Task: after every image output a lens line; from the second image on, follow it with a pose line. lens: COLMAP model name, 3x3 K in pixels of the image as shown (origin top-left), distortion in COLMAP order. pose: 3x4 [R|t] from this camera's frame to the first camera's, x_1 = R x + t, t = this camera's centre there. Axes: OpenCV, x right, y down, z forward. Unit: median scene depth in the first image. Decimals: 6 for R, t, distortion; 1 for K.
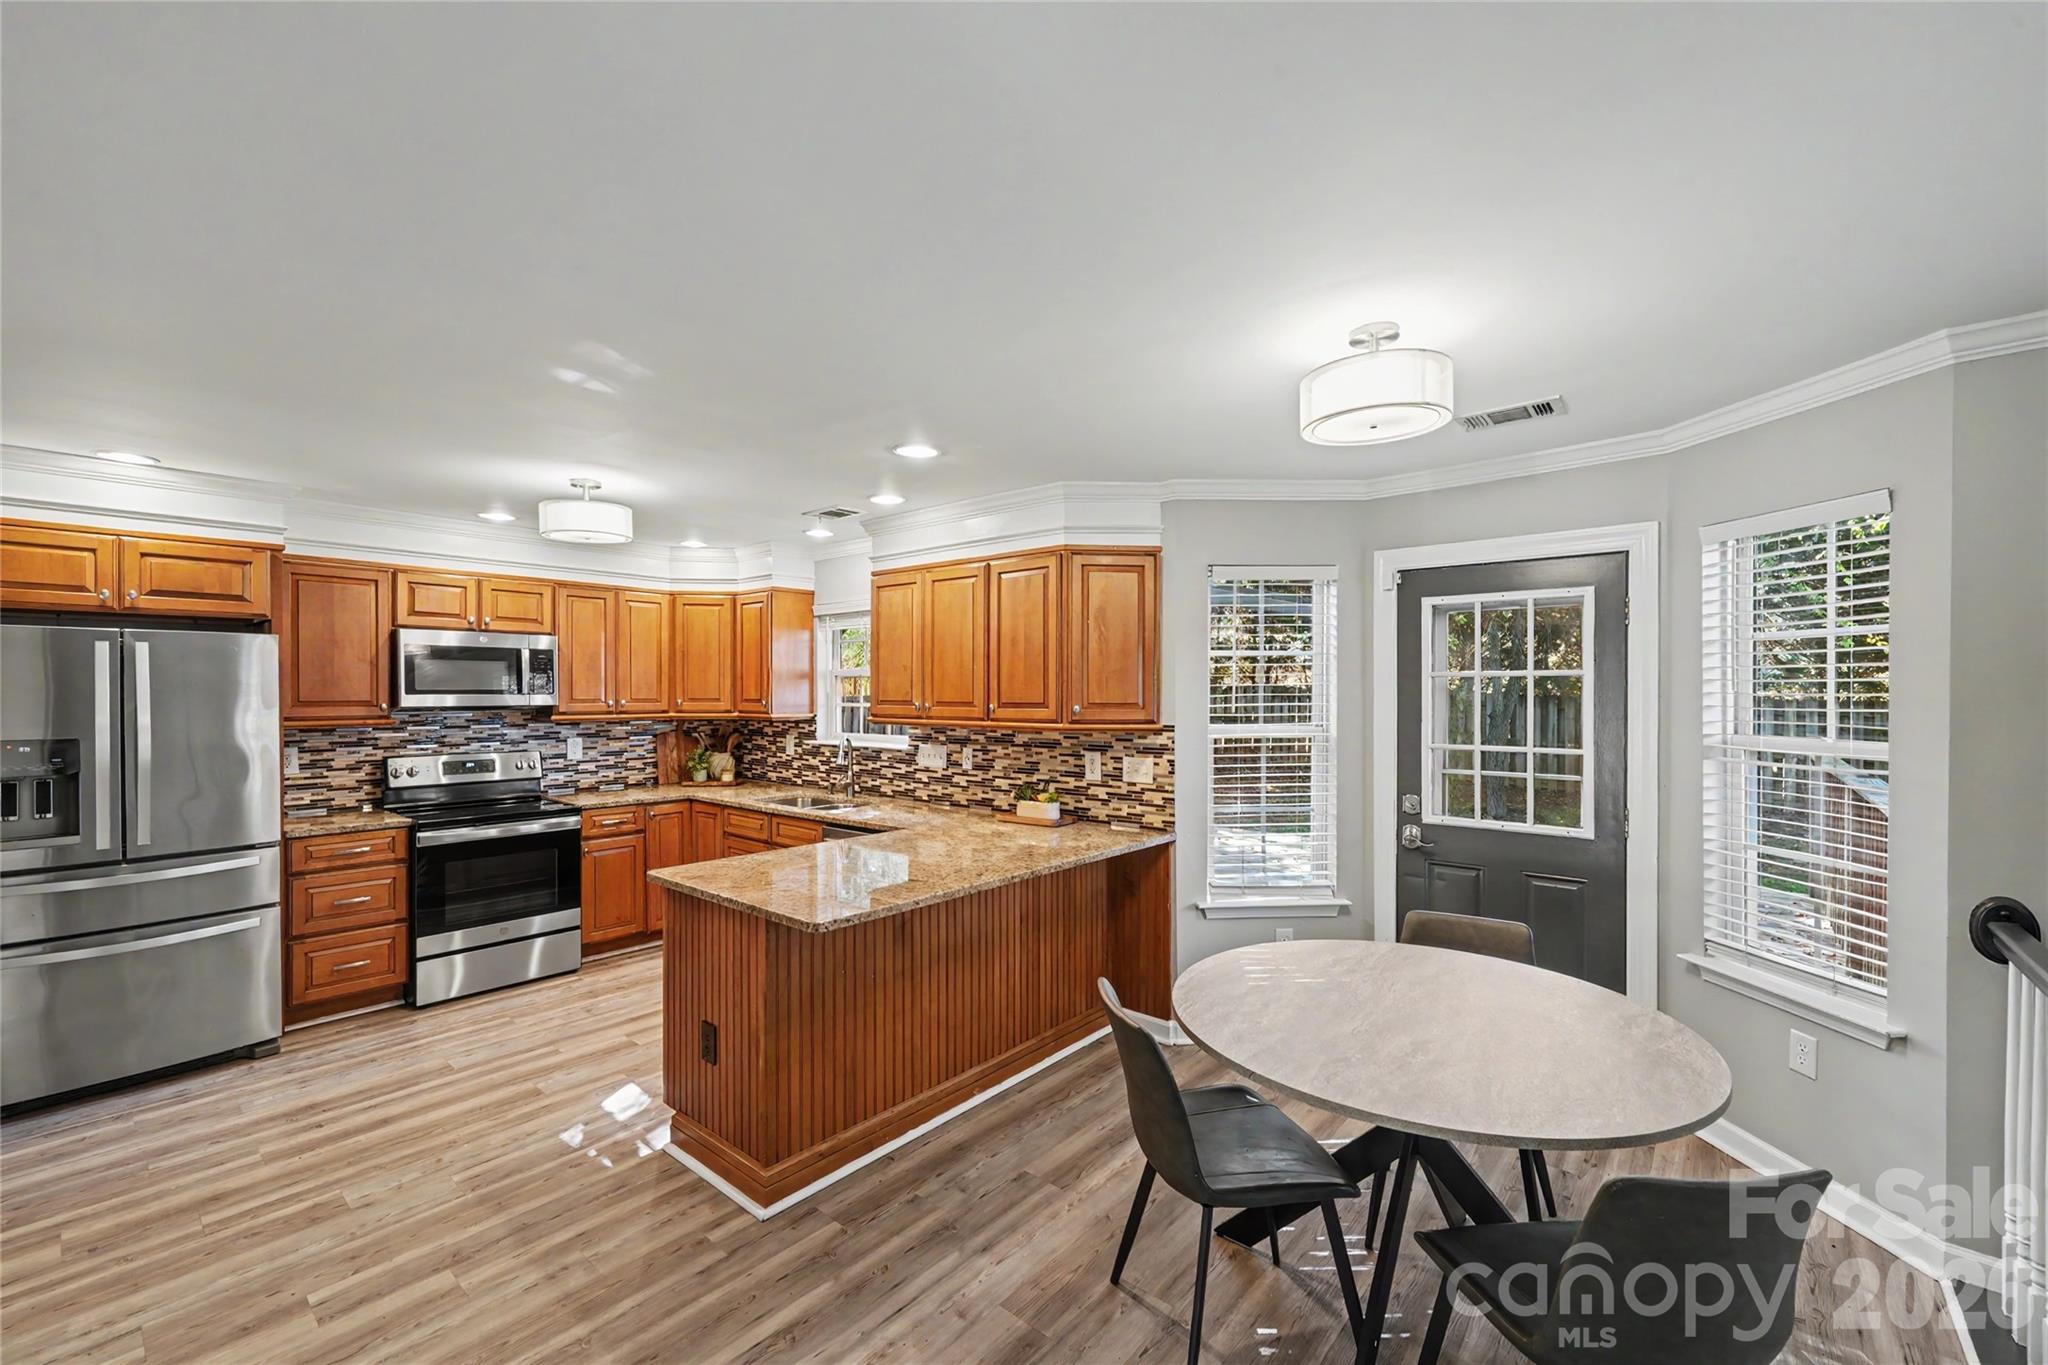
lens RADIAL K [[831.7, 0, 1023.7], [0, 831.7, 697.5], [0, 0, 1]] dist [-0.000795, -0.000969]
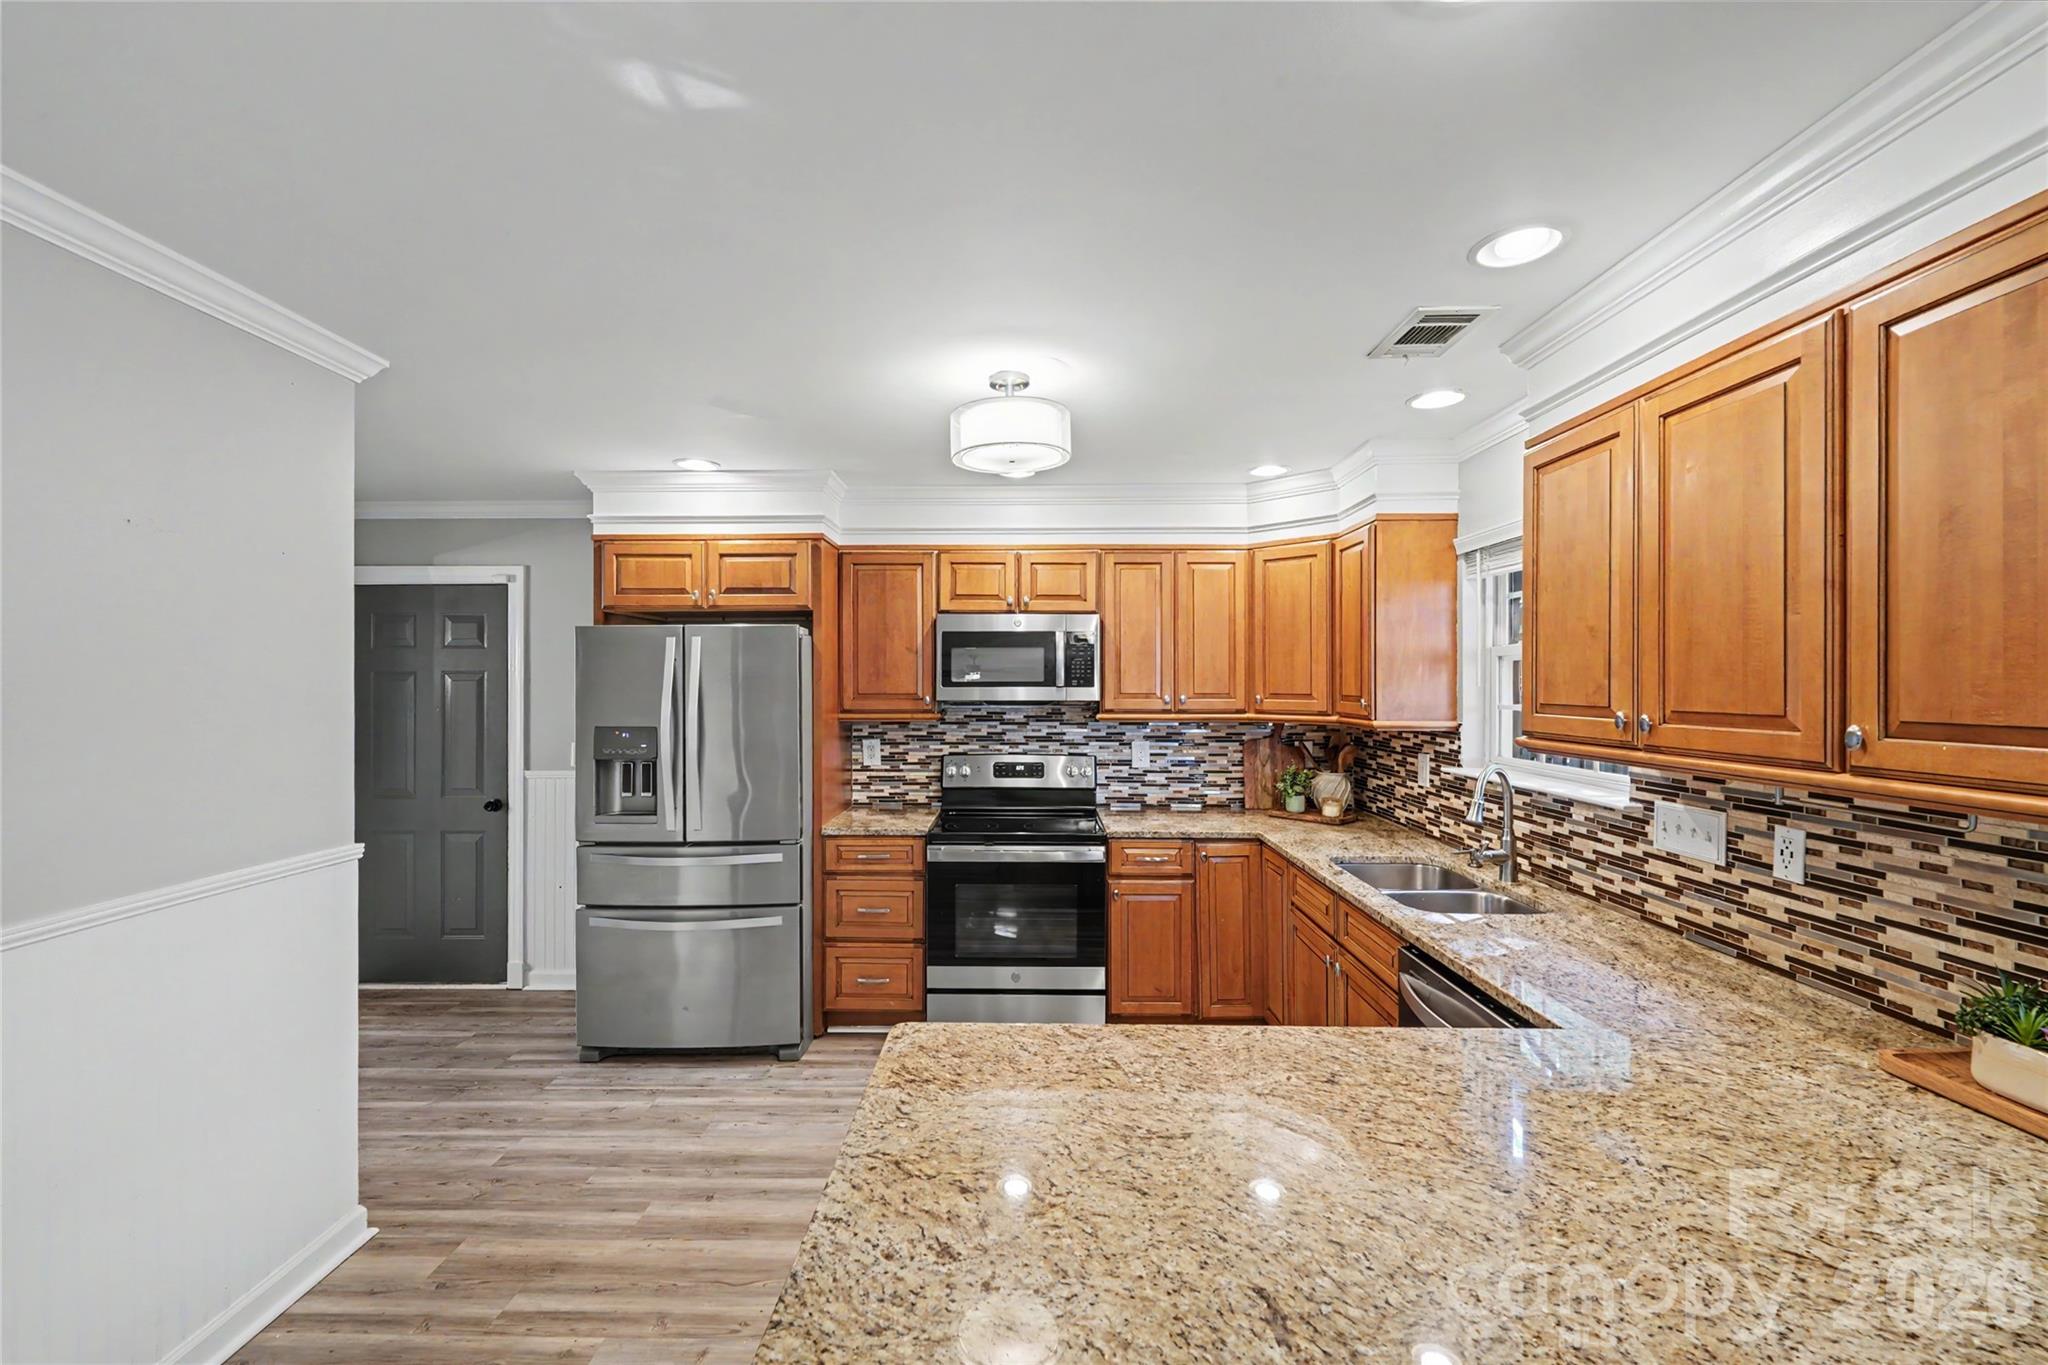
lens RADIAL K [[831.7, 0, 1015.7], [0, 831.7, 679.5], [0, 0, 1]] dist [-0.000795, -0.000969]
pose [[0.637091, -0.002177, -0.770785, 0.003189], [-0.005872, 0.999953, -0.007678, -0.005264], [0.770766, 0.009417, 0.637049, 0.477117]]
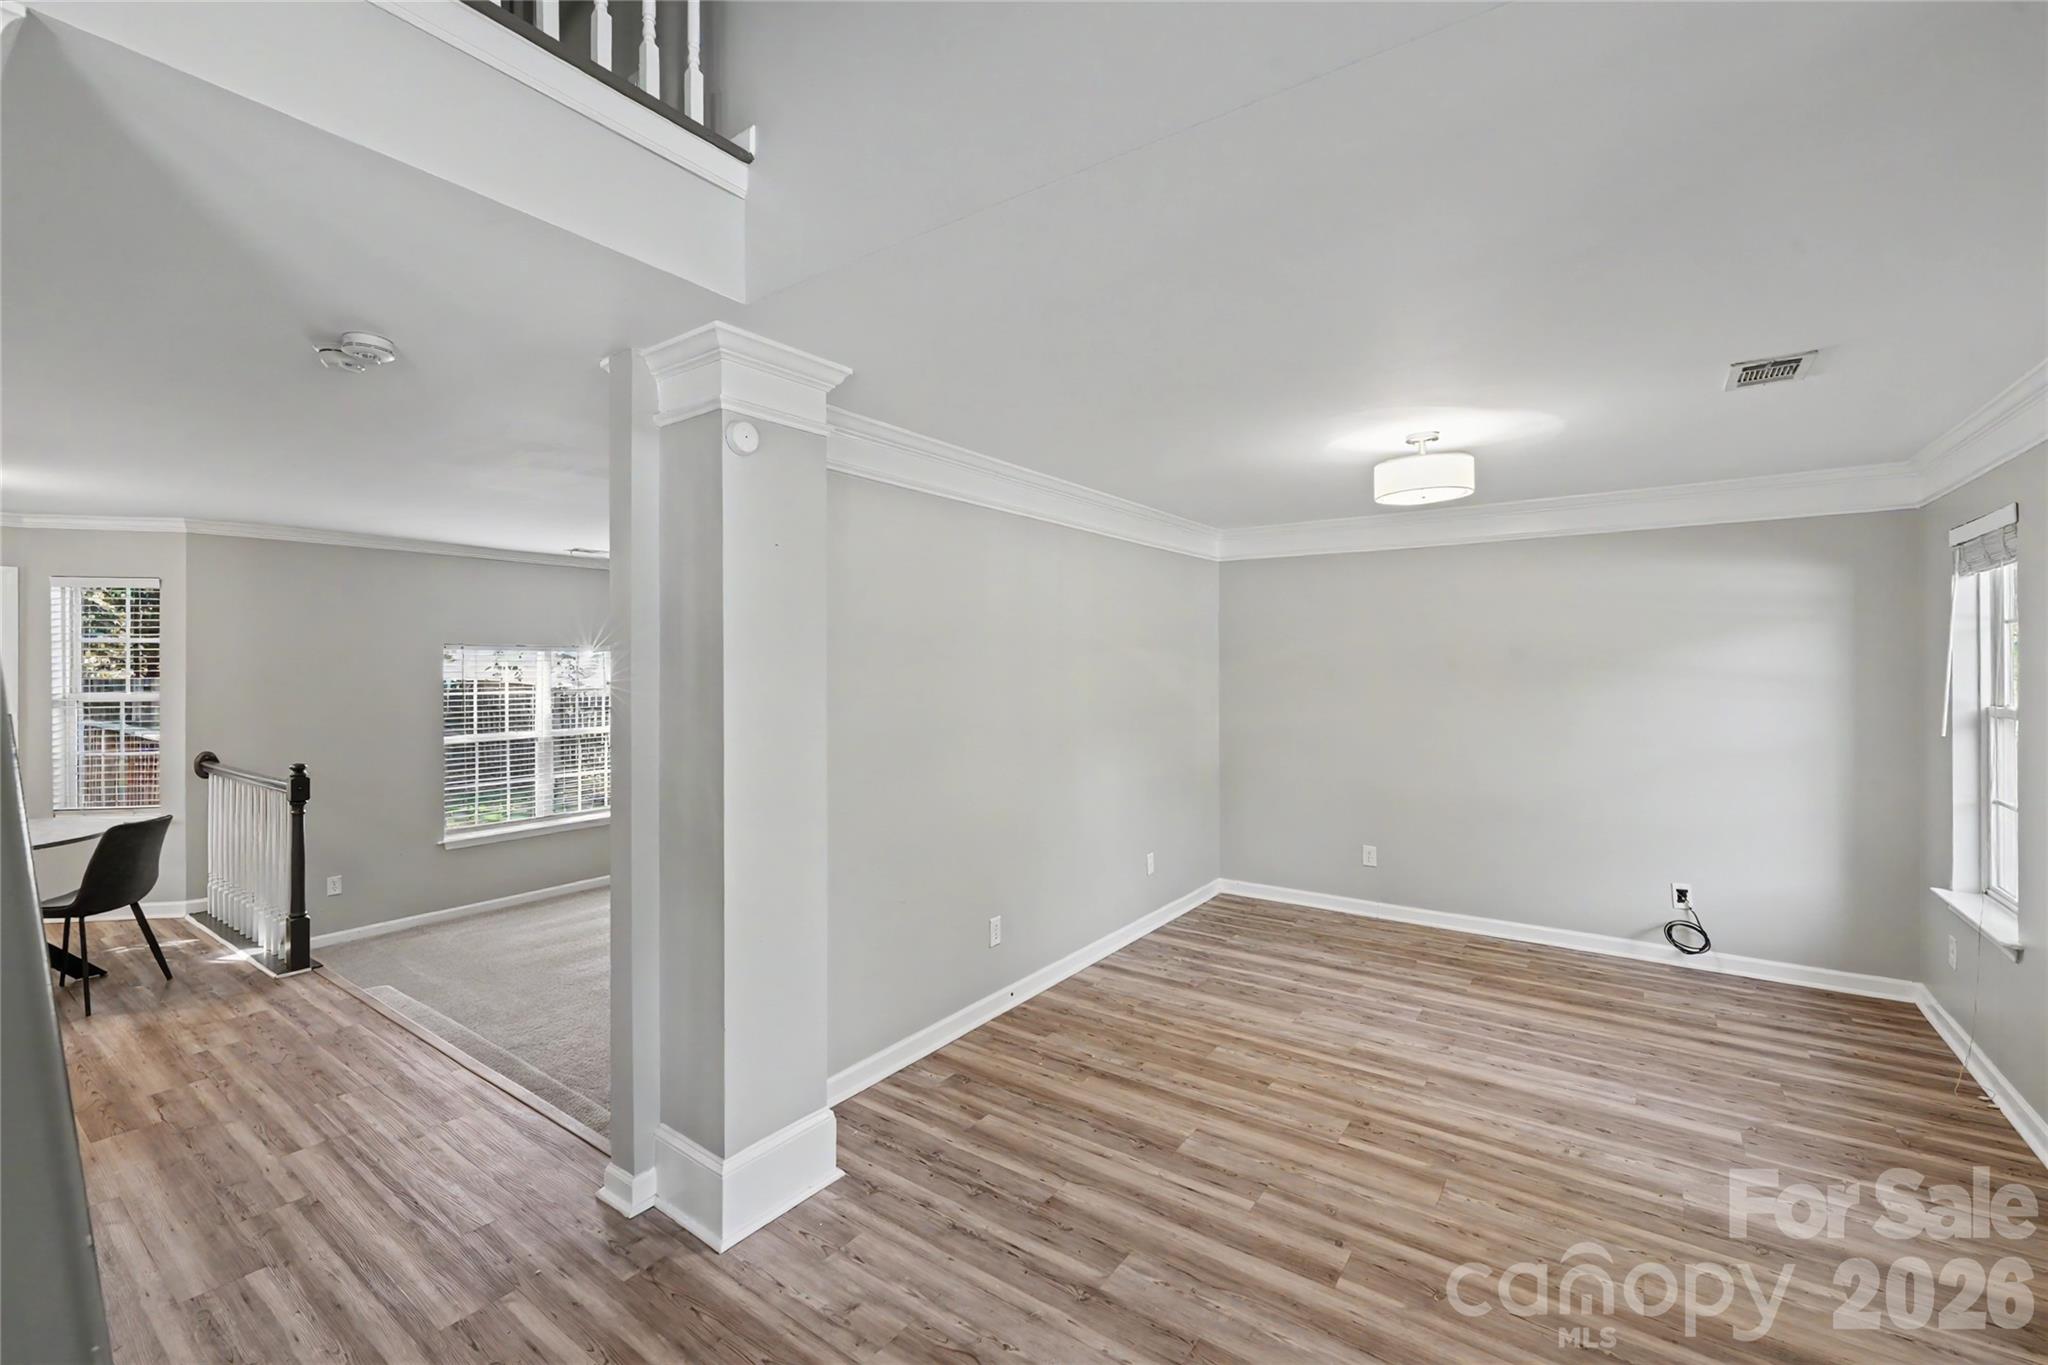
lens RADIAL K [[846.4, 0, 1021.0], [0, 846.4, 663.8], [0, 0, 1]] dist [0.005027, -0.001674]
pose [[-0.078537, 0.003625, 0.996905, -0.761081], [0.011861, 0.999926, -0.002702, 0.006788], [-0.996841, 0.011612, -0.078574, -0.606479]]
